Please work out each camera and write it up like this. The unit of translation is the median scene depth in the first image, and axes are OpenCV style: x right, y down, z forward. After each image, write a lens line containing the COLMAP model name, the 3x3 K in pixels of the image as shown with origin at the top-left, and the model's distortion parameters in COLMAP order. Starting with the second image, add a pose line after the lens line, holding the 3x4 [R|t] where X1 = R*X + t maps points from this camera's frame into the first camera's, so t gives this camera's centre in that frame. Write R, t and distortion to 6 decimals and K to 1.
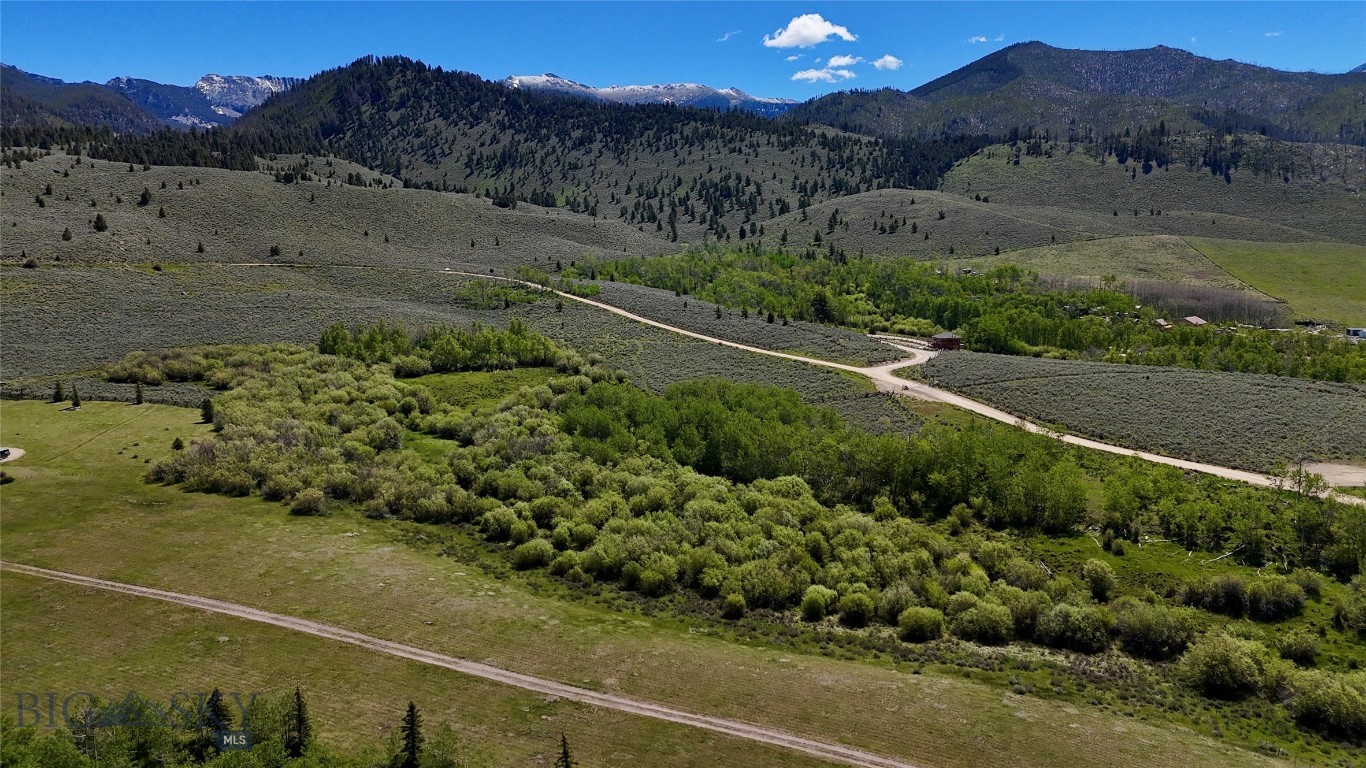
lens RADIAL K [[996.4, 0, 683.0], [0, 996.4, 384.0], [0, 0, 1]] dist [0.088663, -0.100788]
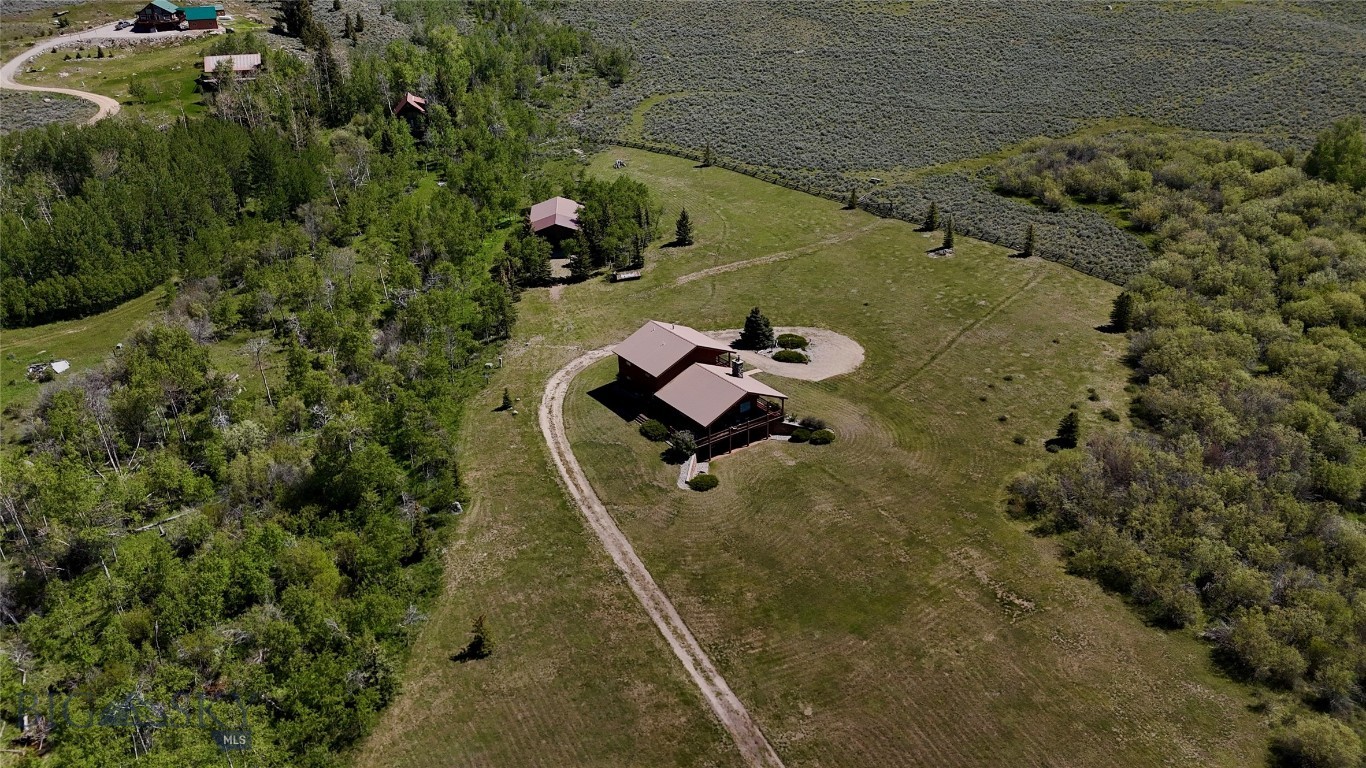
lens RADIAL K [[1004.5, 0, 683.0], [0, 1004.5, 384.0], [0, 0, 1]] dist [0.084999, -0.103884]
pose [[0.687469, 0.305853, -0.658666, -0.213429], [-0.085229, 0.934698, 0.345074, -0.116909], [0.721195, -0.181090, 0.668643, 0.349487]]
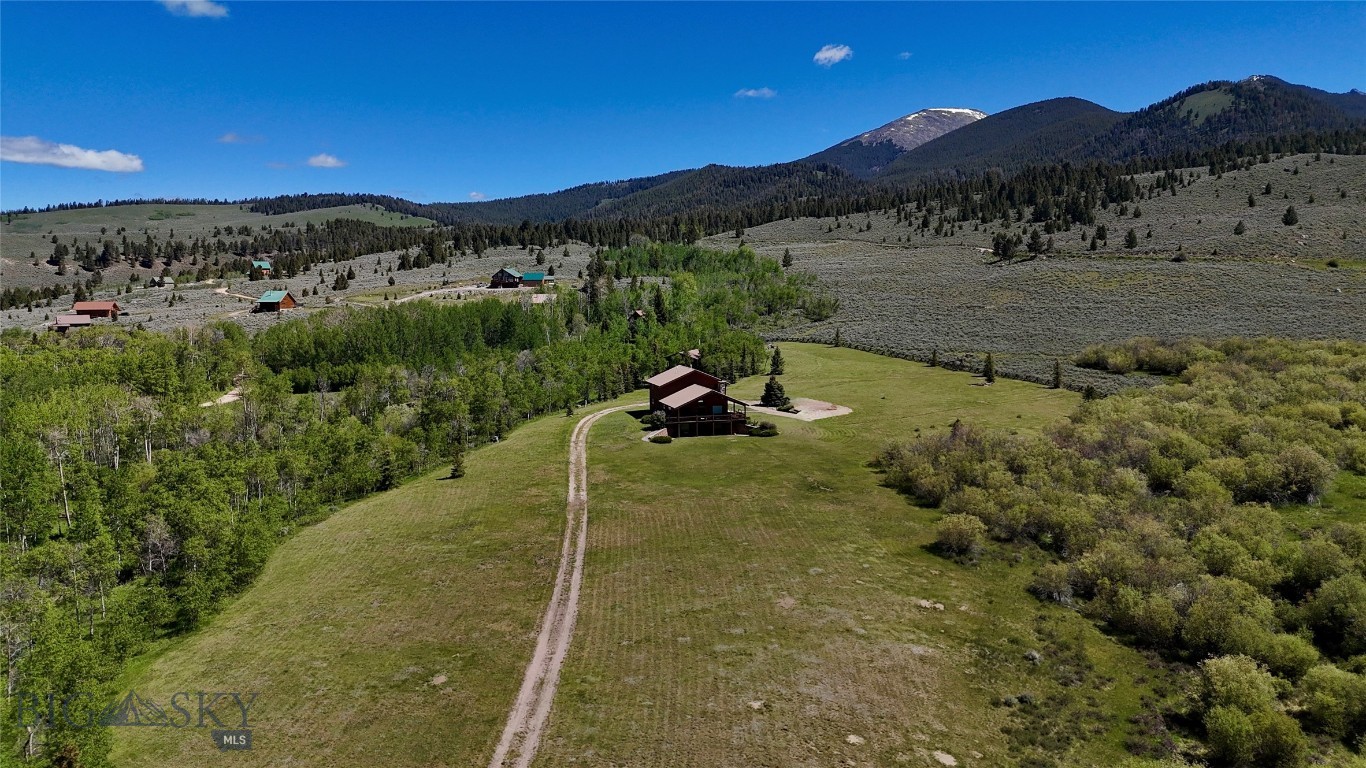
lens RADIAL K [[996.4, 0, 683.0], [0, 996.4, 384.0], [0, 0, 1]] dist [0.088663, -0.100788]
pose [[0.400454, 0.096084, -0.911265, 0.065078], [-0.123305, 0.991092, 0.050315, 0.012449], [0.907983, 0.092215, 0.408734, 0.409066]]
